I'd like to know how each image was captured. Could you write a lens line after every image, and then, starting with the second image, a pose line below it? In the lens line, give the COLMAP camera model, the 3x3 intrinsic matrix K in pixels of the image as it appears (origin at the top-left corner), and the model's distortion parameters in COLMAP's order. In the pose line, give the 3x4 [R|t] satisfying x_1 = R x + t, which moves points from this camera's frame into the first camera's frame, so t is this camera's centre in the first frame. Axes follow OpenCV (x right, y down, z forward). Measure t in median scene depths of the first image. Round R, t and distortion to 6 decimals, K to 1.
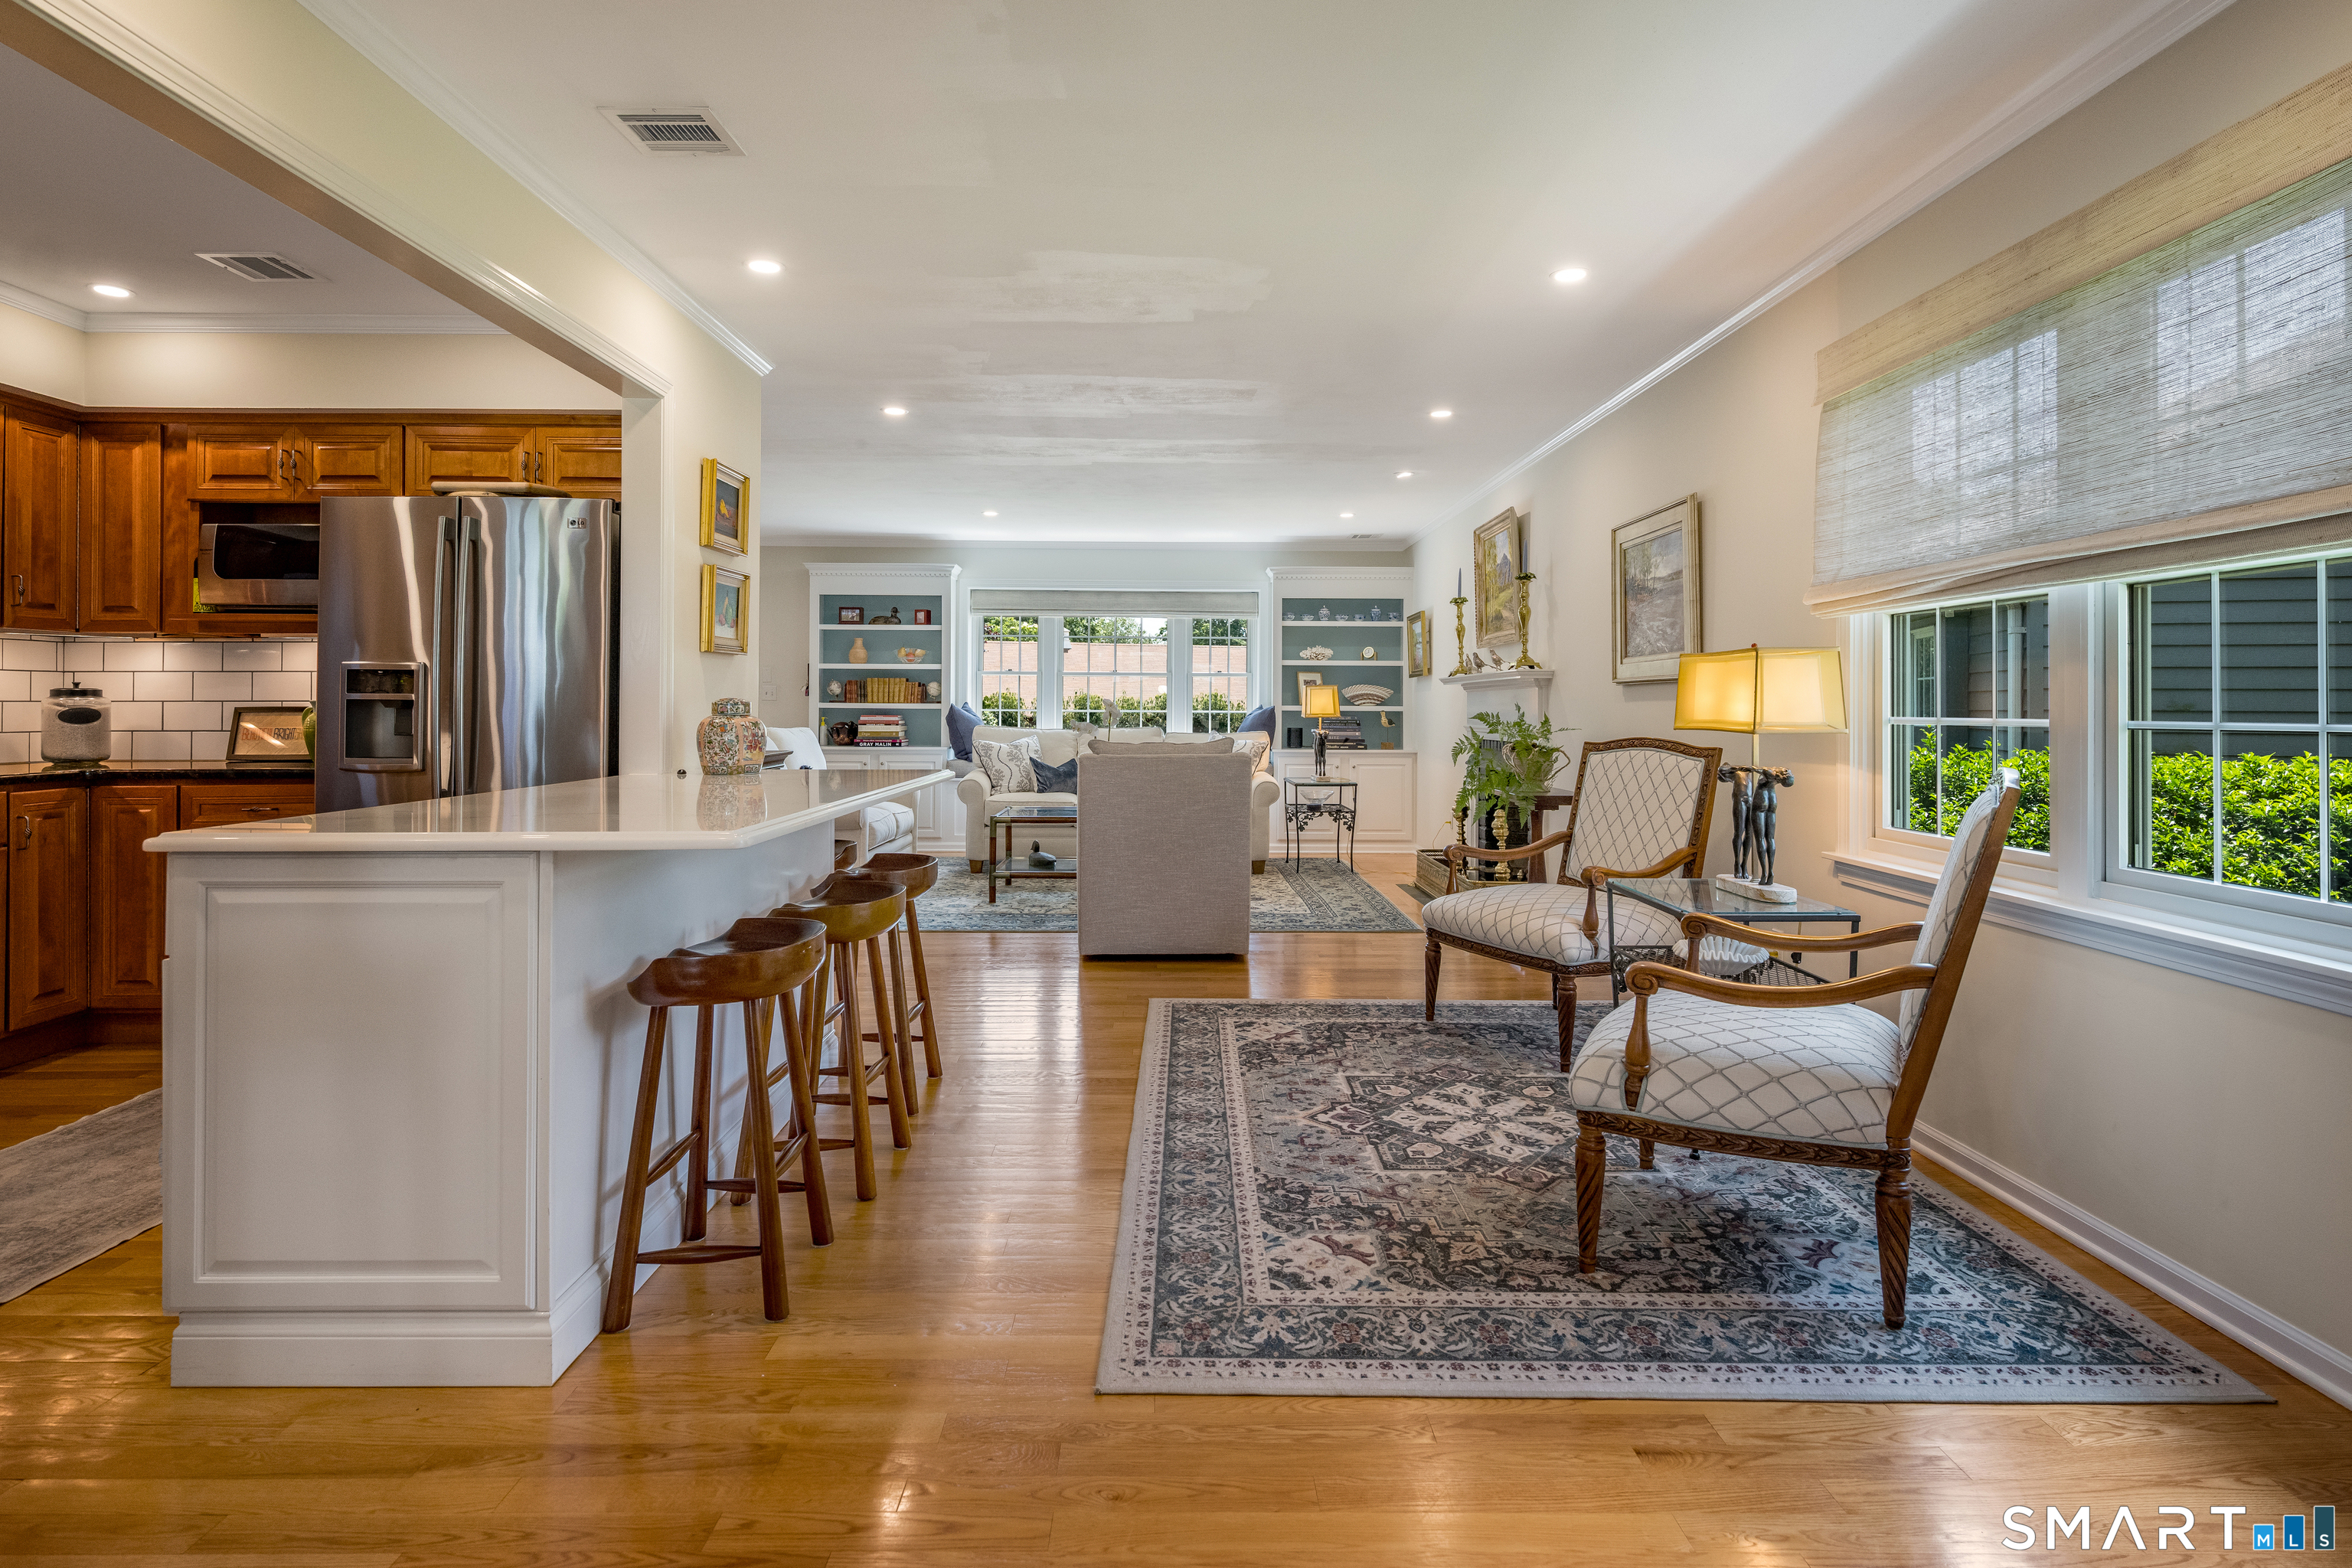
lens RADIAL K [[1267.8, 0, 1212.2], [0, 1267.8, 692.4], [0, 0, 1]] dist [-0.000795, -0.000342]
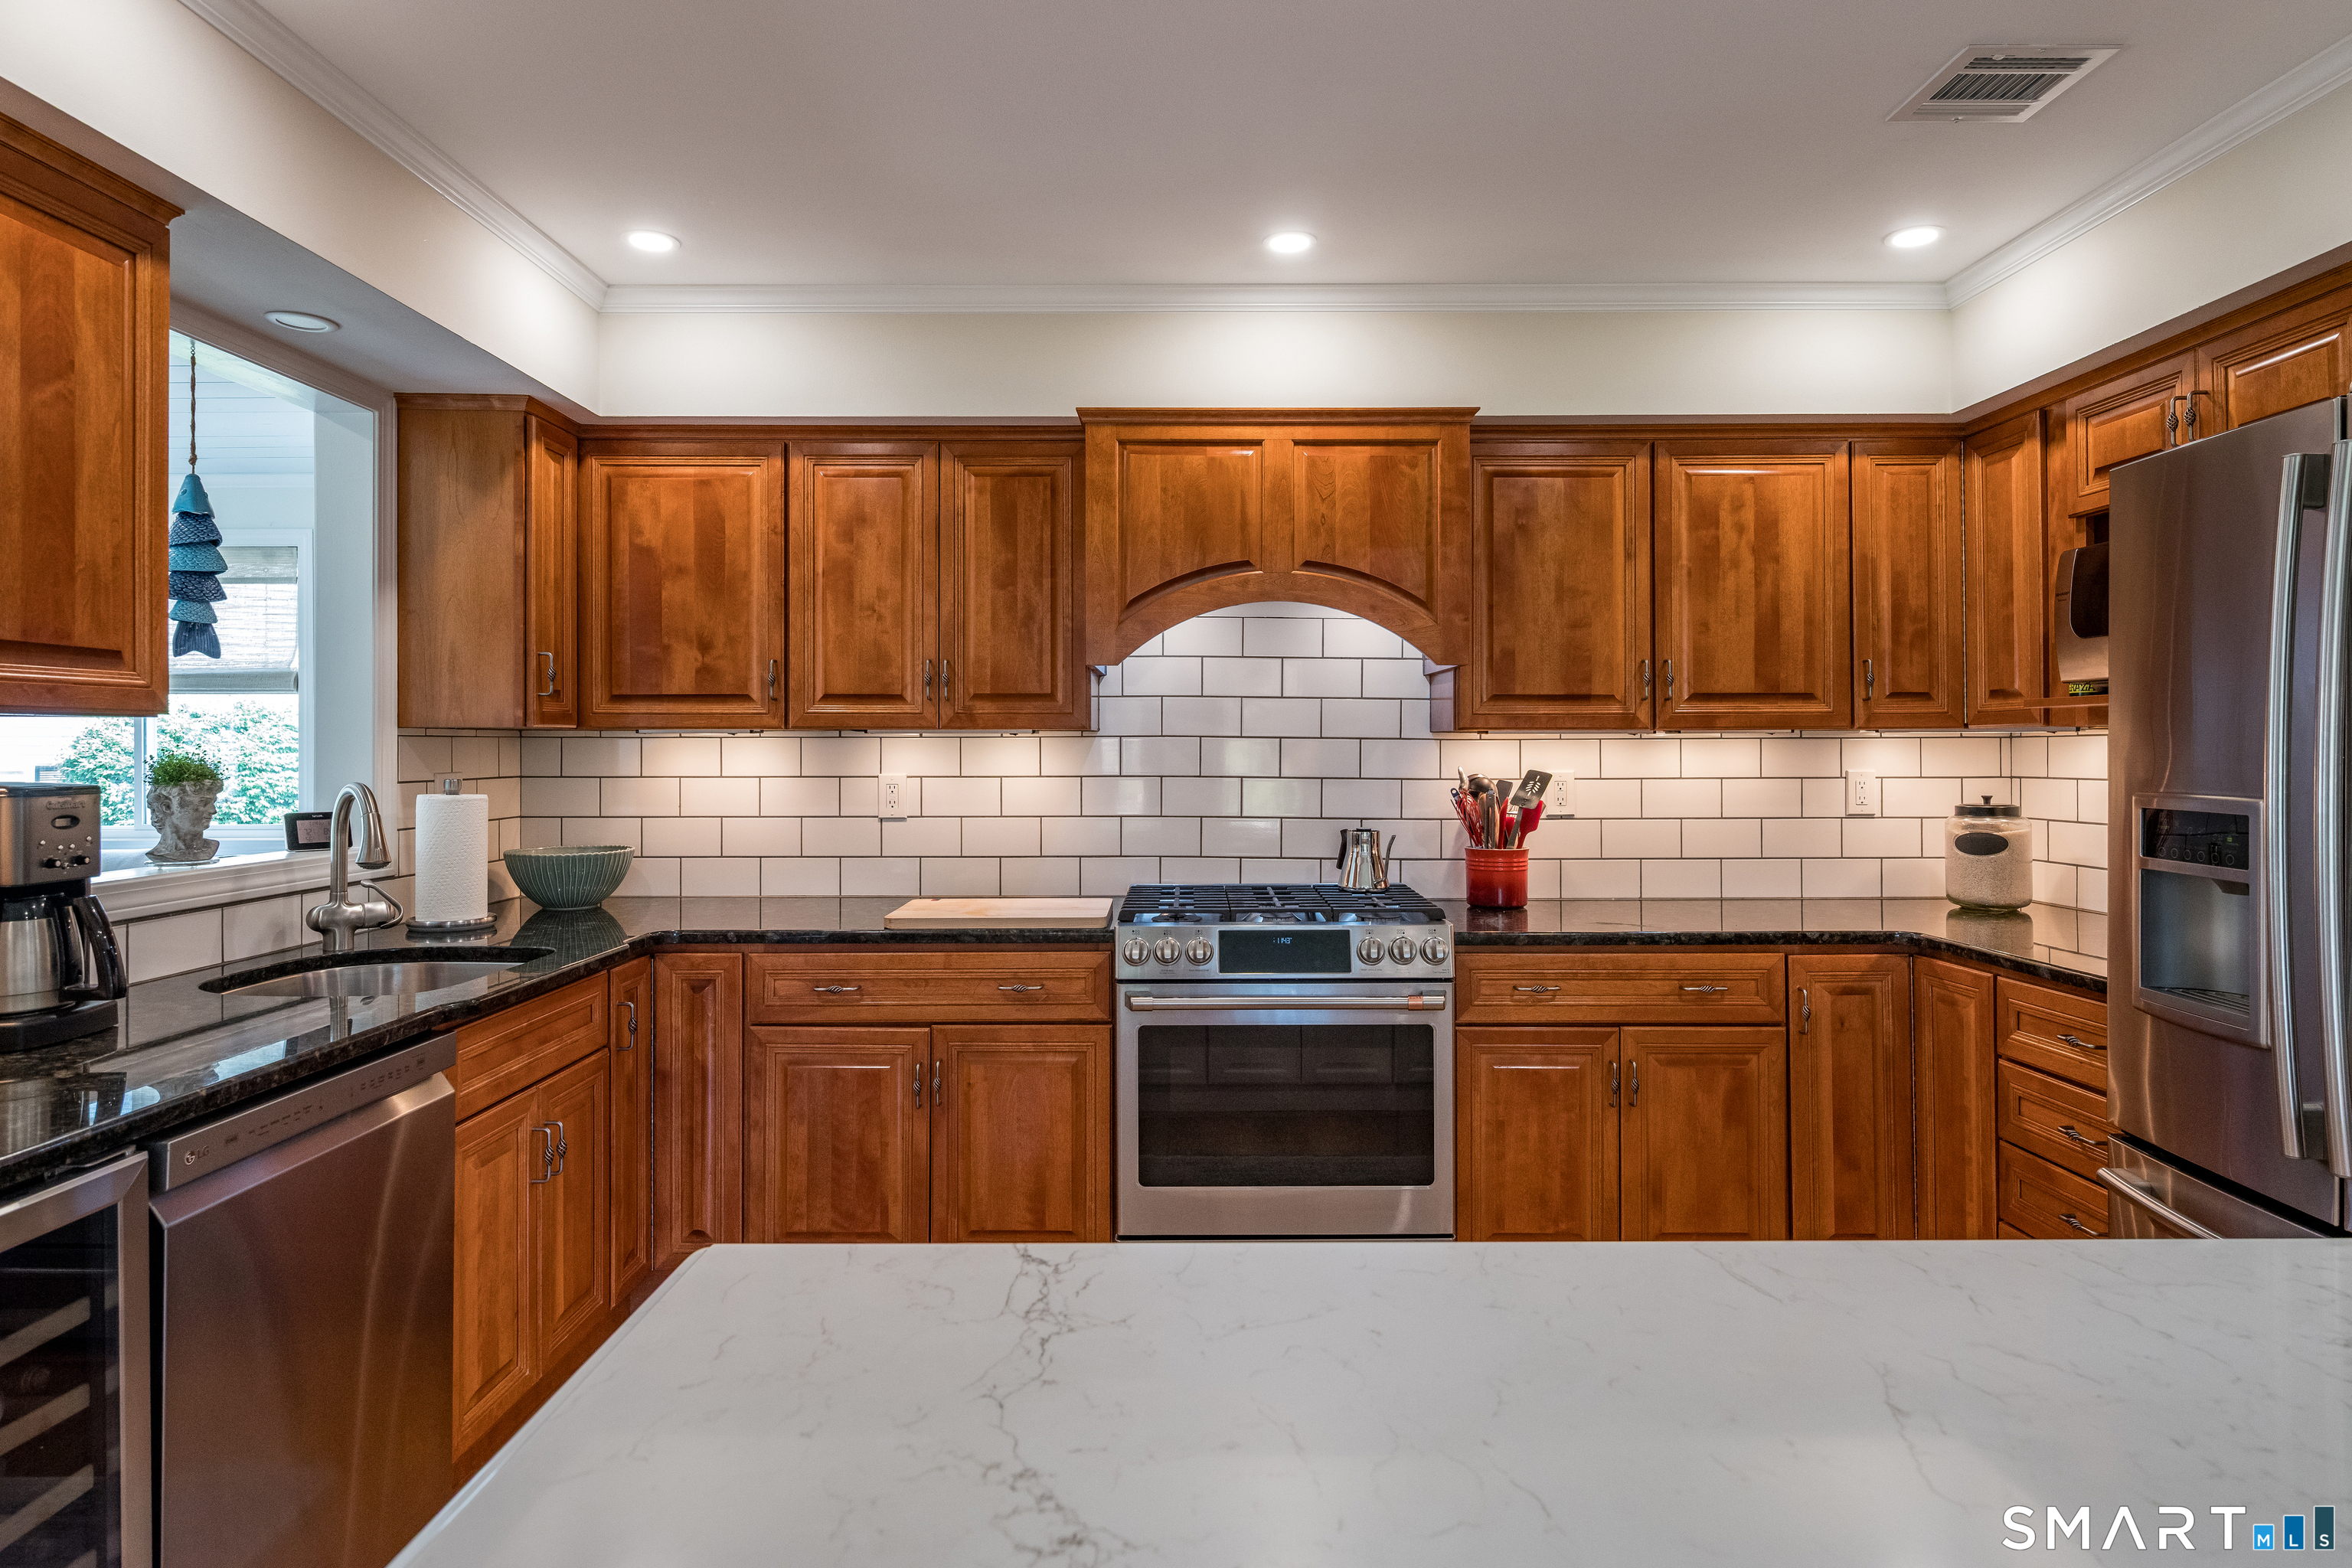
lens RADIAL K [[1280.4, 0, 1180.7], [0, 1280.4, 747.8], [0, 0, 1]] dist [0.001858, -0.001586]
pose [[-0.028454, -0.002597, -0.999592, -0.157901], [0.015890, 0.999869, -0.003050, -0.042664], [0.999469, -0.015970, -0.028409, 0.590013]]
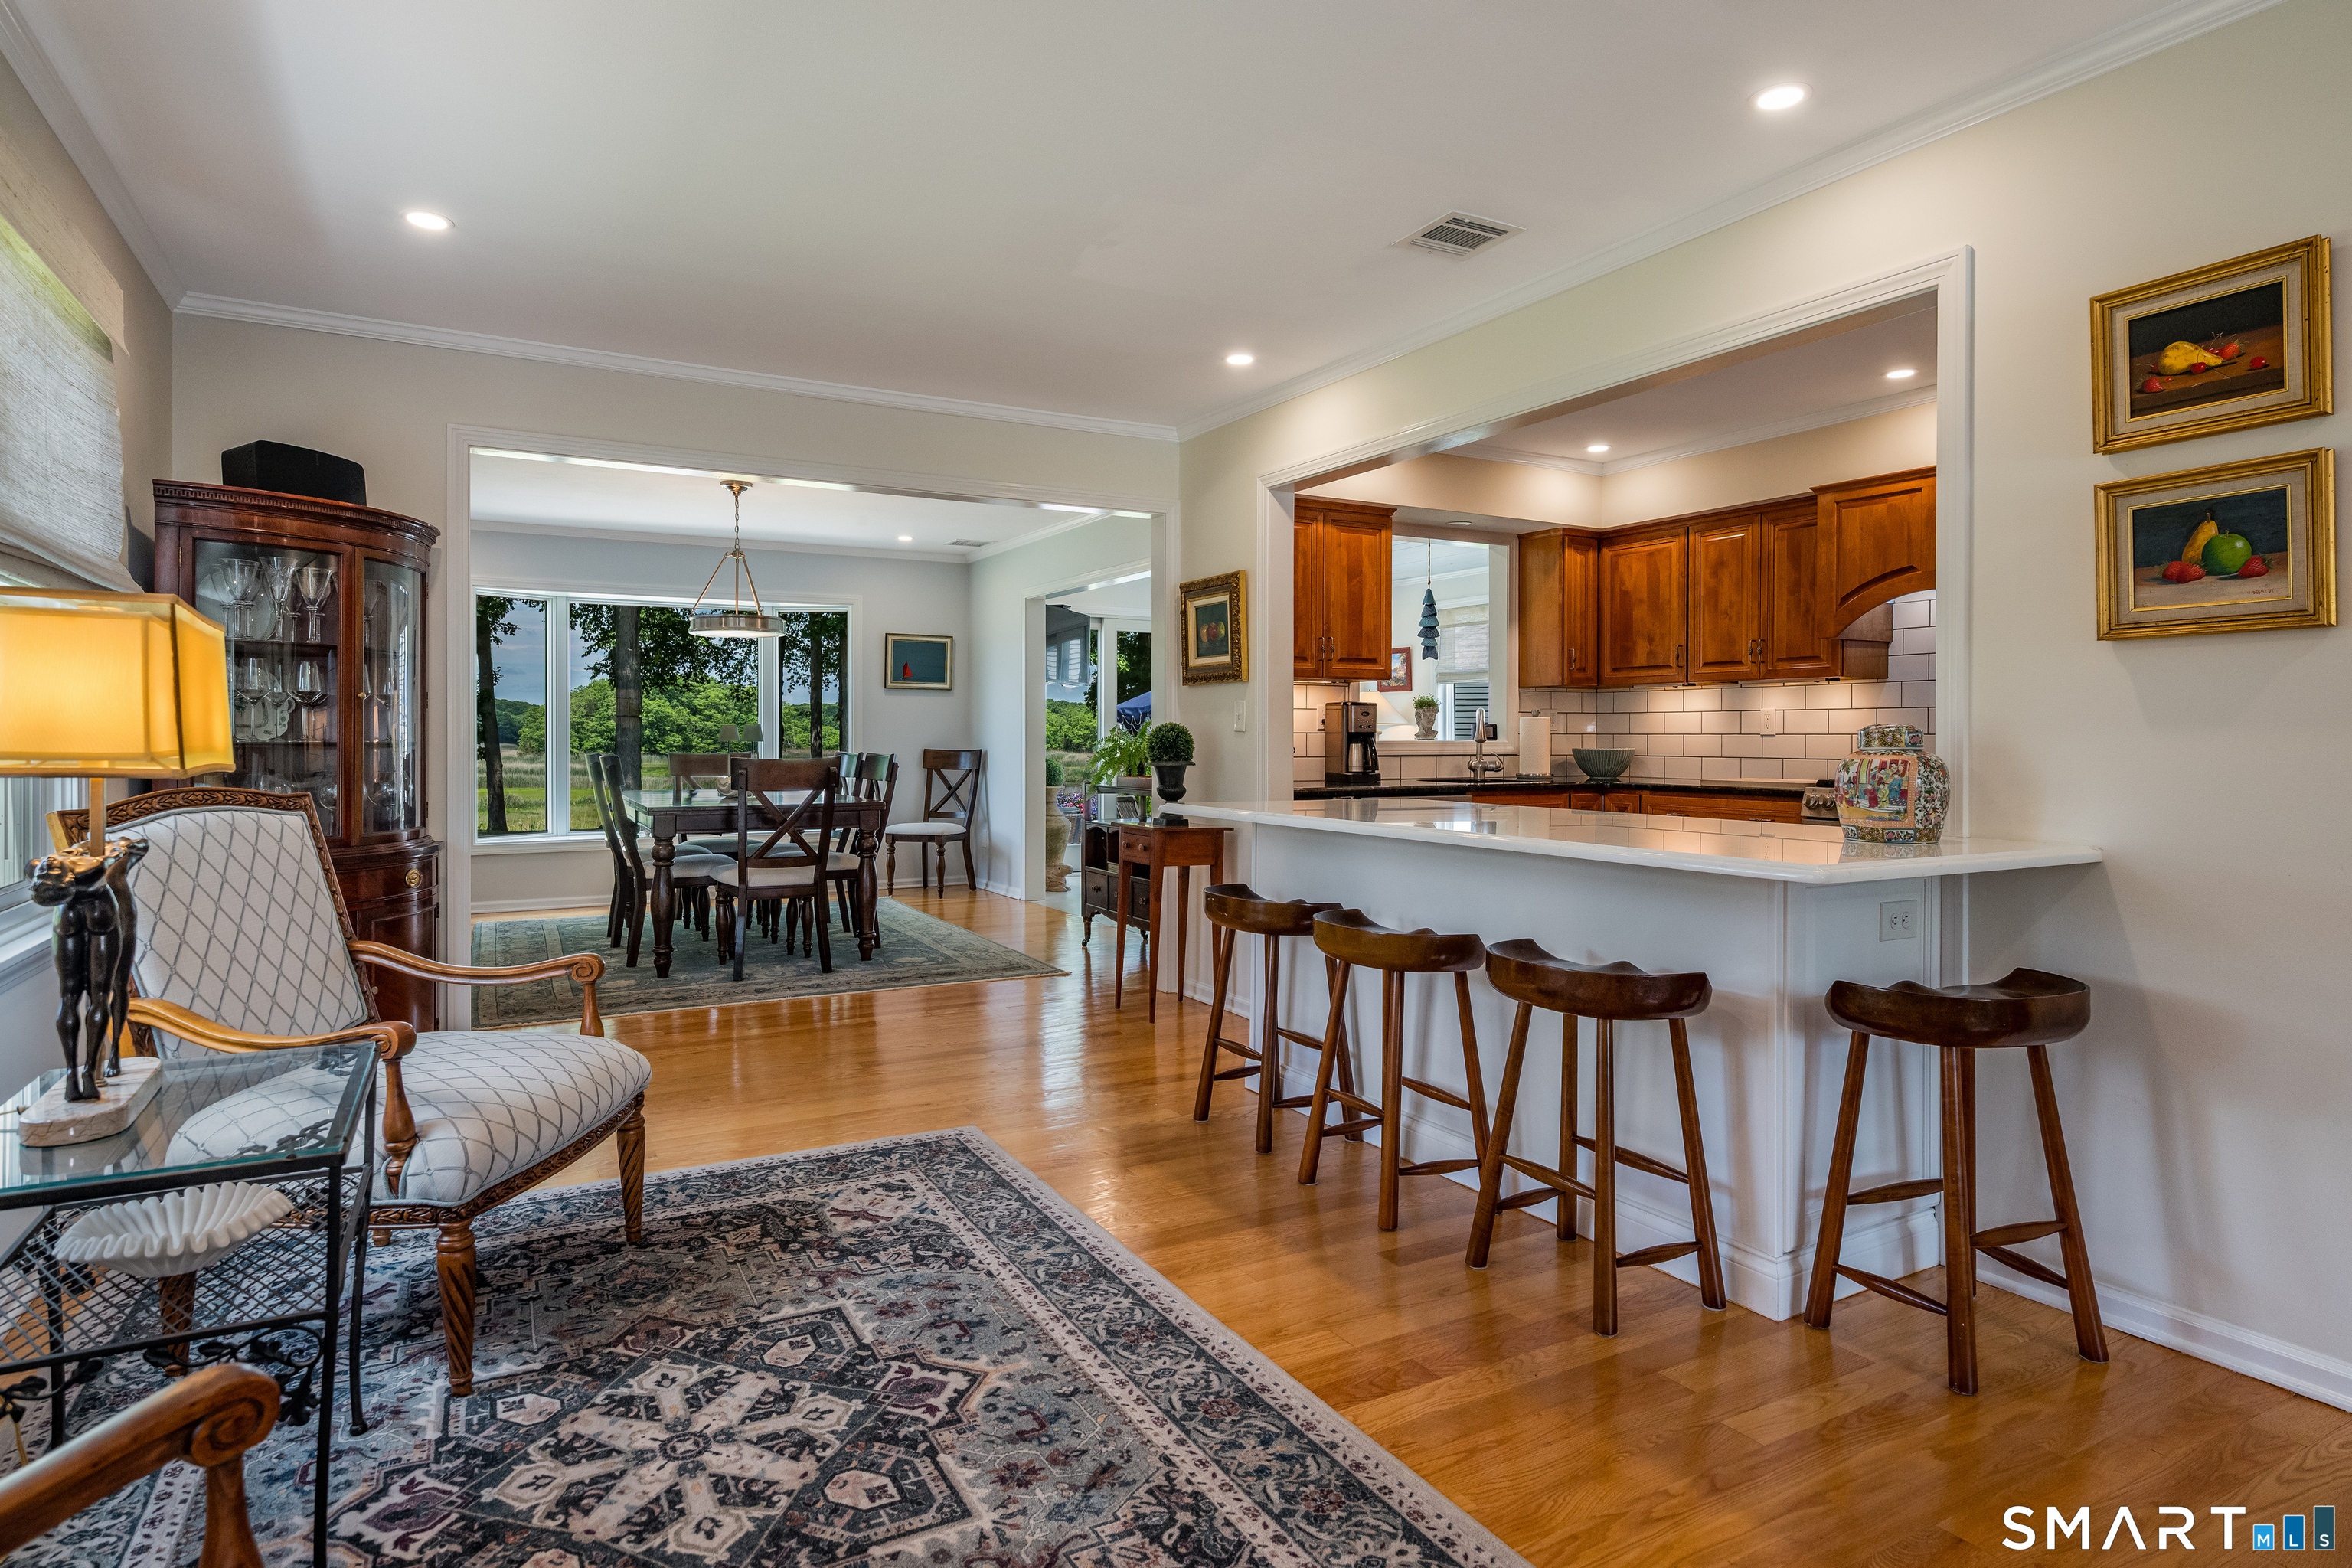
lens RADIAL K [[1280.4, 0, 1180.7], [0, 1280.4, 747.8], [0, 0, 1]] dist [0.001858, -0.001586]
pose [[-0.886409, -0.000472, -0.462904, 0.235263], [0.001305, 0.999993, -0.003519, 0.017121], [0.462902, -0.003723, -0.886402, 1.337030]]
